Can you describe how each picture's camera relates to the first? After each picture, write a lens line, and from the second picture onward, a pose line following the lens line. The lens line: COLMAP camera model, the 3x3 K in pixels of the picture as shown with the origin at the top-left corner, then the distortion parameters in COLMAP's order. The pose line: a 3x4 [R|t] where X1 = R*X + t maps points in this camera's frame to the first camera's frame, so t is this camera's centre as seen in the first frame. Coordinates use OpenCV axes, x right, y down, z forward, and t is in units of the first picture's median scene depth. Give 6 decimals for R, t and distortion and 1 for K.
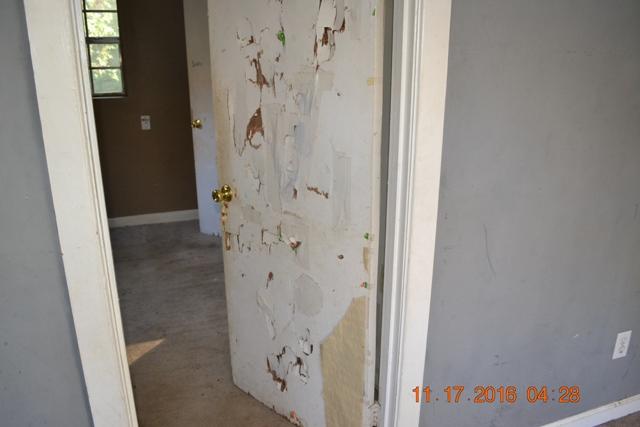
lens RADIAL K [[519.2, 0, 311.4], [0, 519.2, 222.6], [0, 0, 1]] dist [-0.083141, 0.013497]
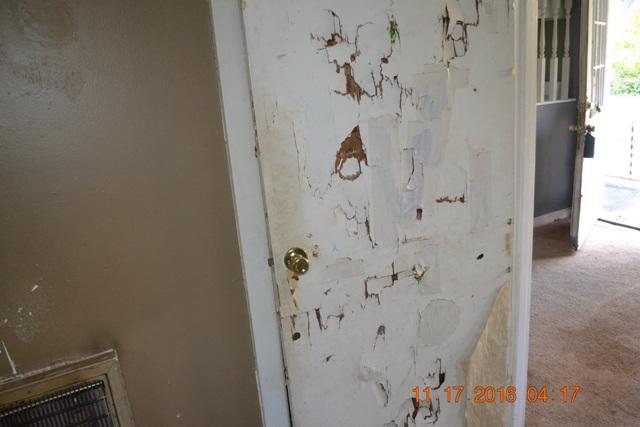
lens RADIAL K [[519.2, 0, 311.4], [0, 519.2, 222.6], [0, 0, 1]] dist [-0.083141, 0.013497]
pose [[0.481099, -0.276807, 0.831818, -0.831322], [0.351796, 0.930053, 0.106028, -0.195570], [-0.802984, 0.241620, 0.544827, 0.676201]]
